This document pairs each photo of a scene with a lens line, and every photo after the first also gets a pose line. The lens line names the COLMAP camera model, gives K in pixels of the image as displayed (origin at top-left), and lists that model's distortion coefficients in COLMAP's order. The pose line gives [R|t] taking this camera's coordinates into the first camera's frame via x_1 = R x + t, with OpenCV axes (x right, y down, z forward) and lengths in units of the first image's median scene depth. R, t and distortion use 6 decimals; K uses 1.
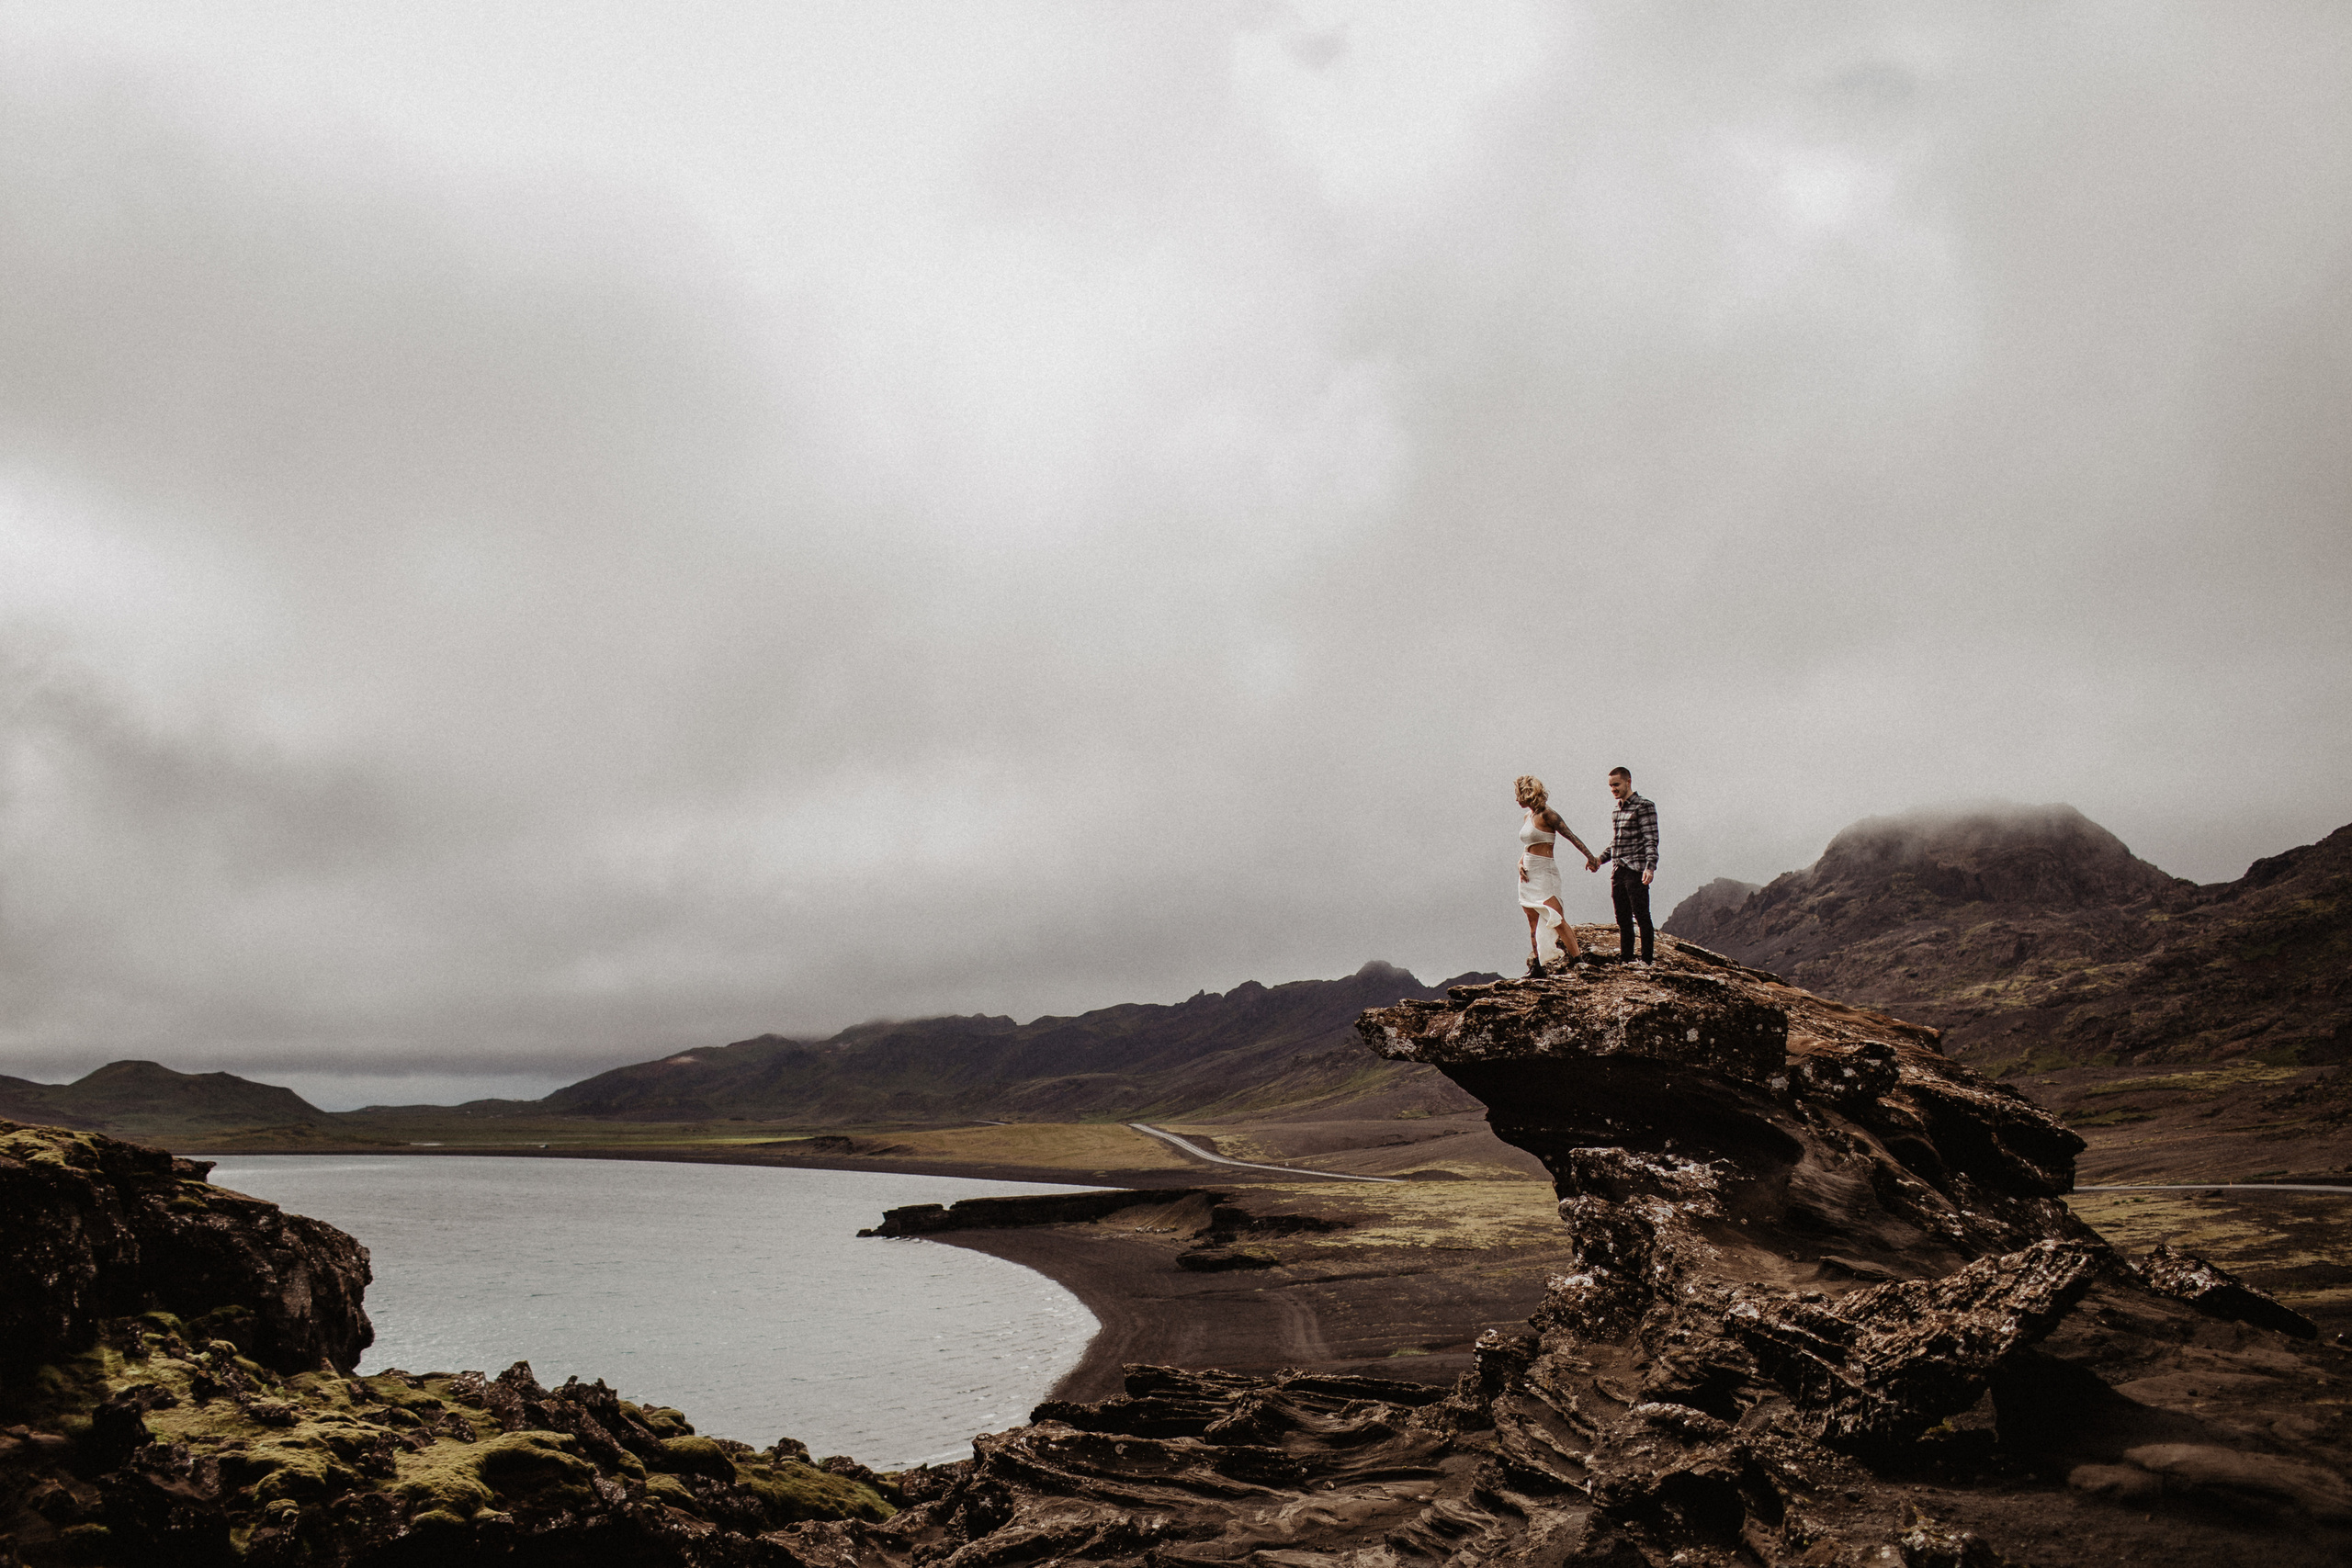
lens RADIAL K [[2342.0, 0, 1179.9], [0, 2342.0, 790.2], [0, 0, 1]] dist [-0.100214, 0.118279]
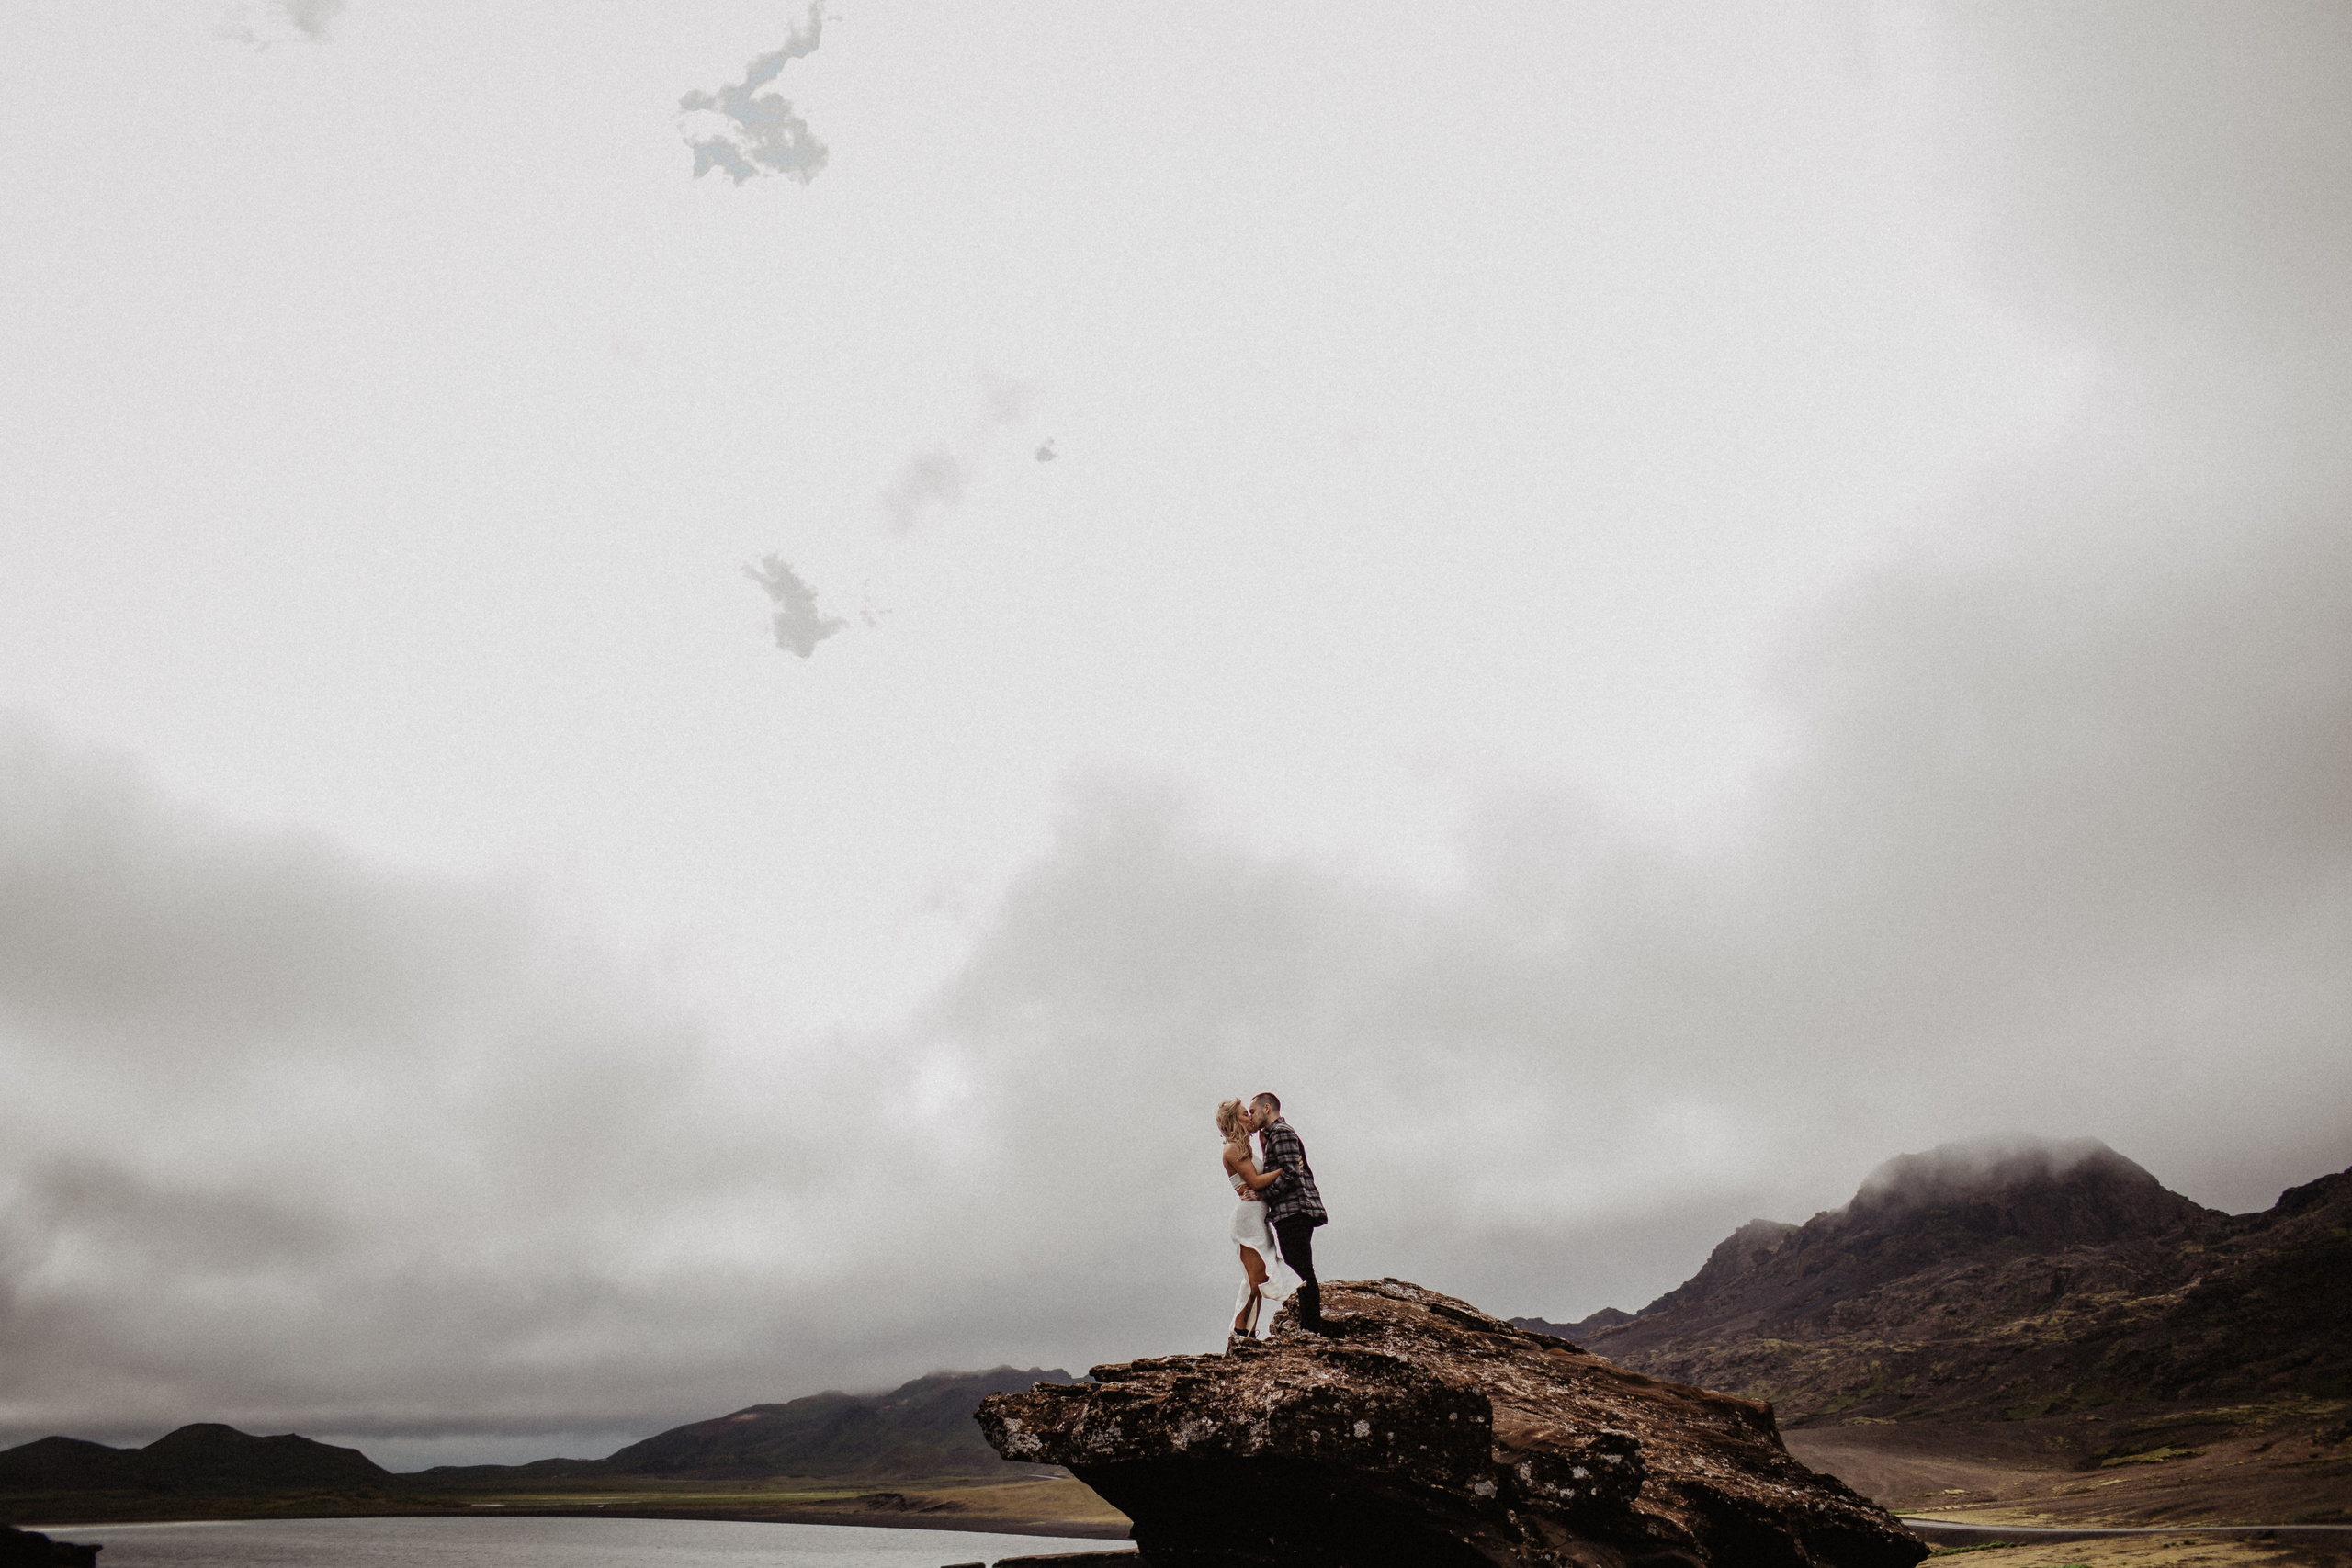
lens RADIAL K [[2243.4, 0, 1178.5], [0, 2243.4, 784.3], [0, 0, 1]] dist [-0.102103, 0.124883]
pose [[0.999599, -0.020096, -0.019956, 0.109930], [0.016672, 0.987141, -0.158979, 0.005838], [0.022895, 0.158582, 0.987080, 0.141198]]
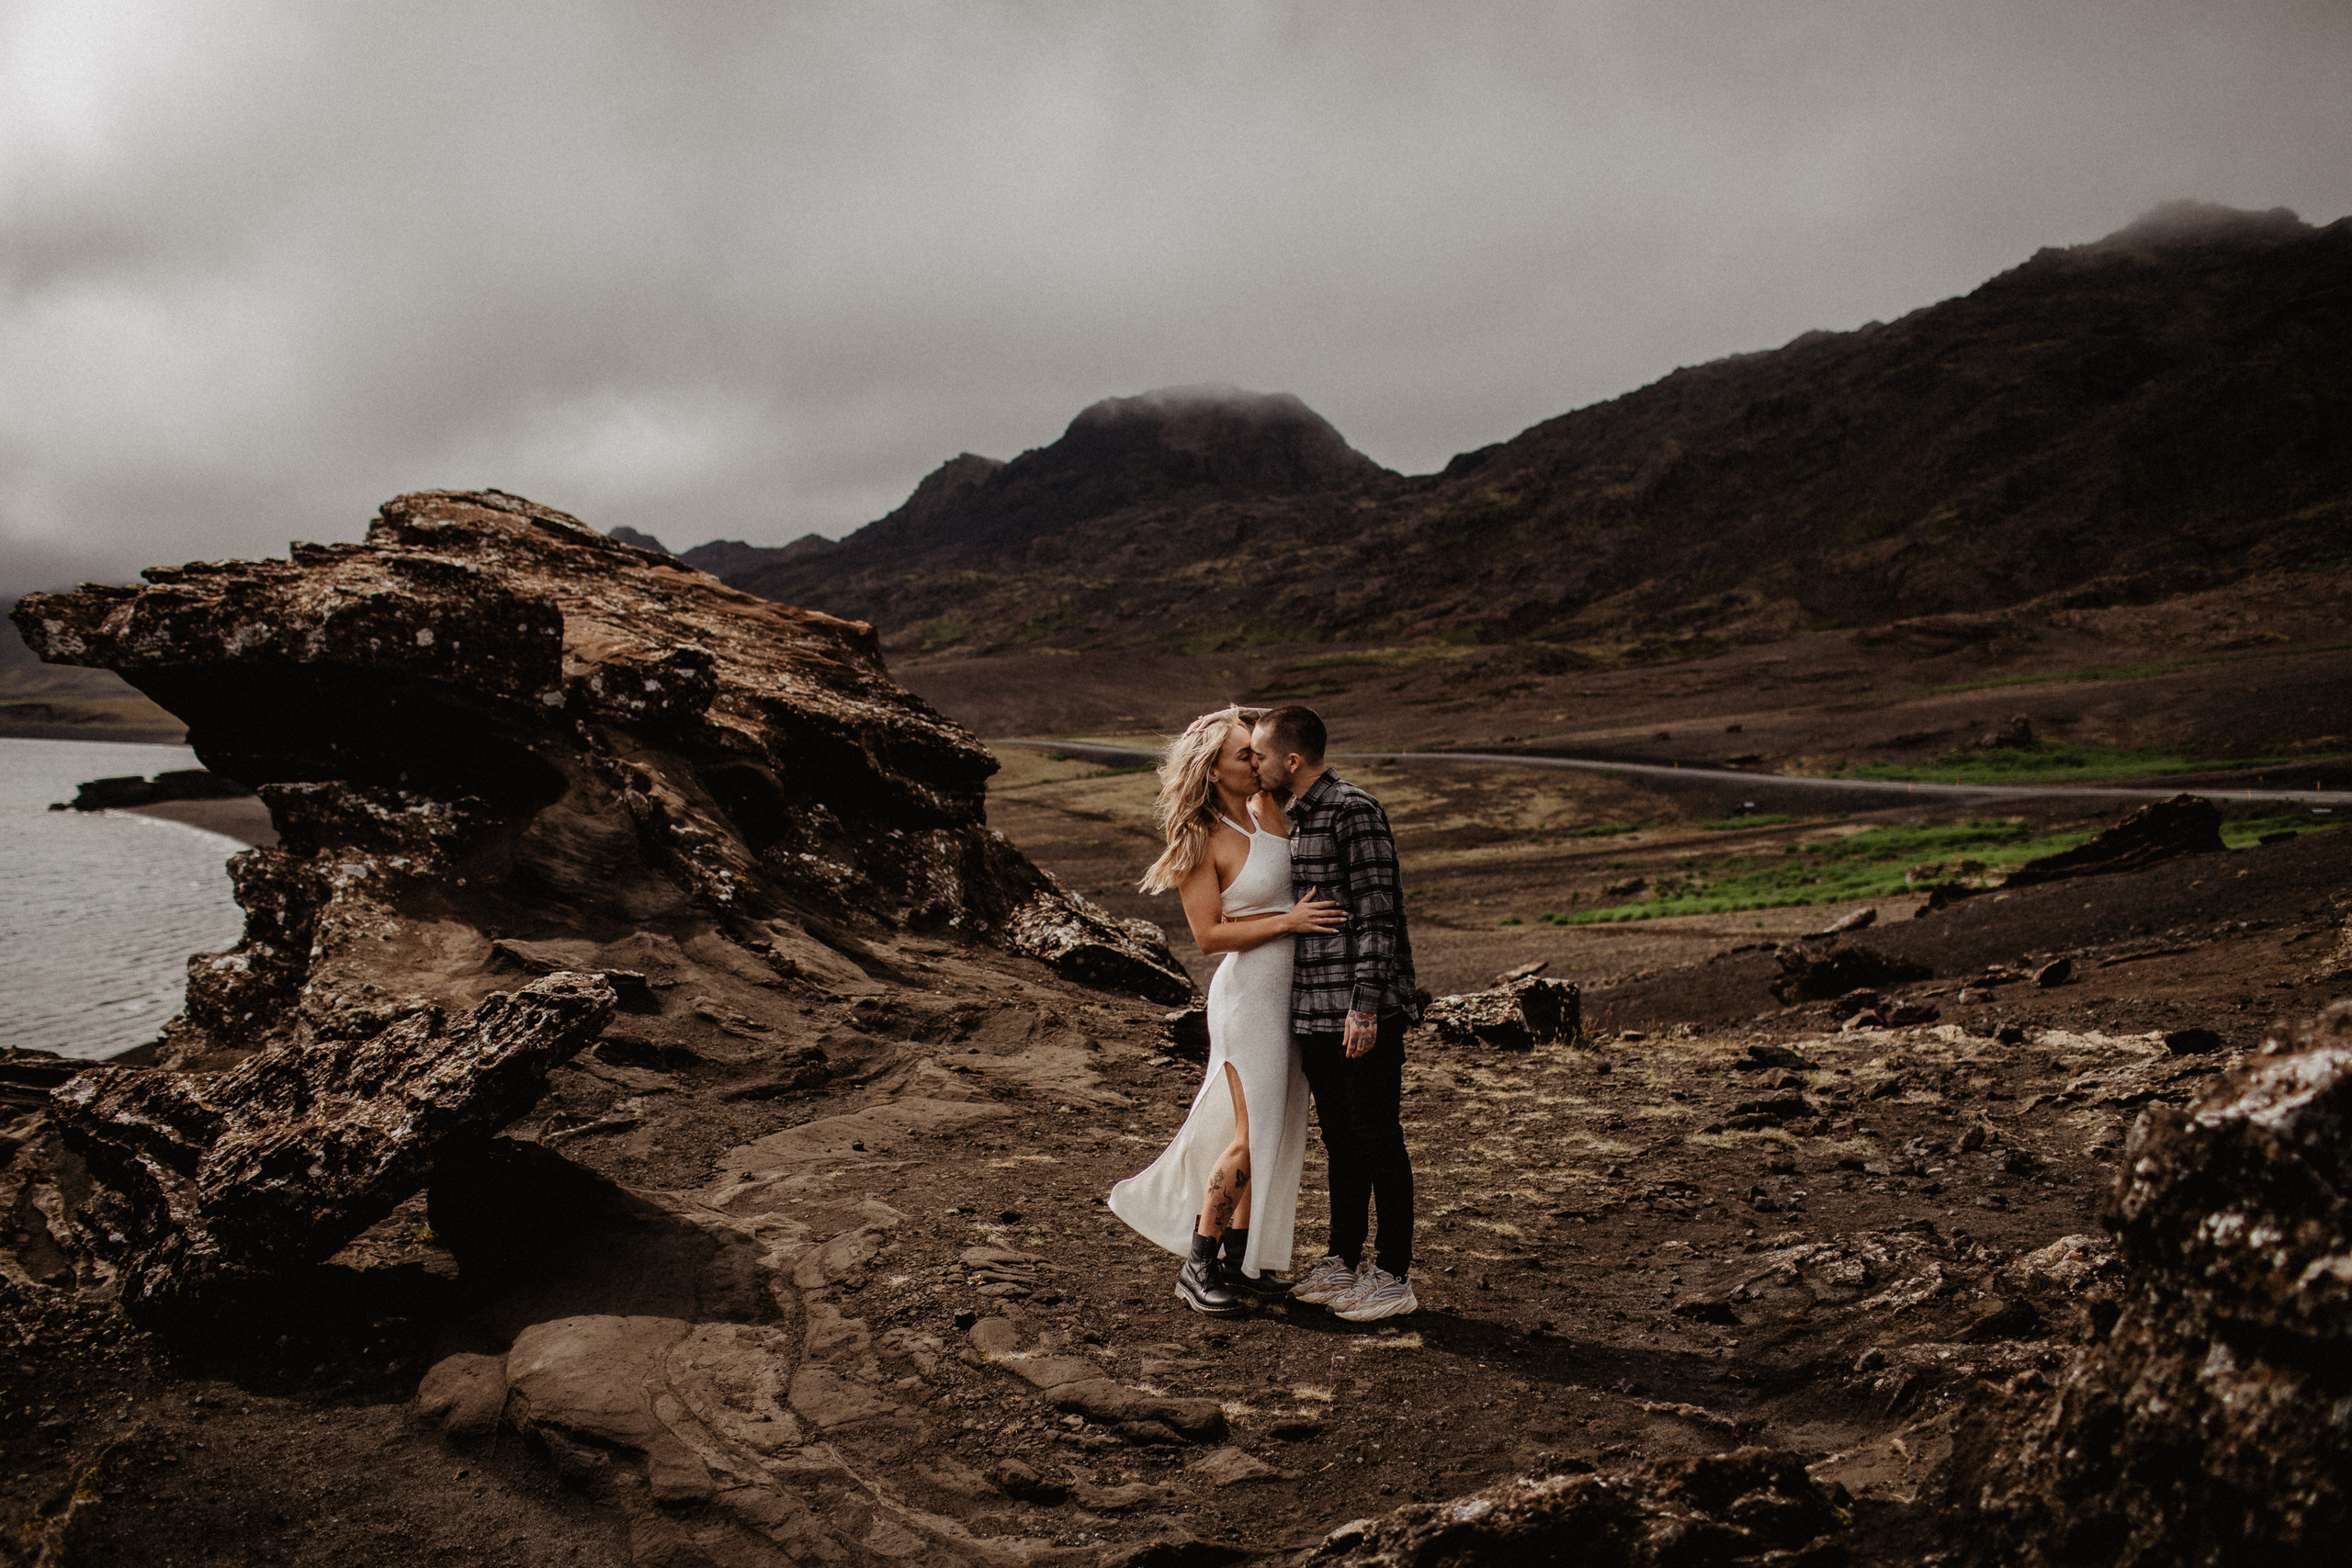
lens RADIAL K [[2311.6, 0, 1147.0], [0, 2311.6, 785.6], [0, 0, 1]] dist [-0.101179, 0.120012]
pose [[0.953571, -0.009796, 0.301009, 0.135495], [-0.045303, 0.983433, 0.175520, 0.006225], [-0.297742, -0.181007, 0.937329, 0.132218]]
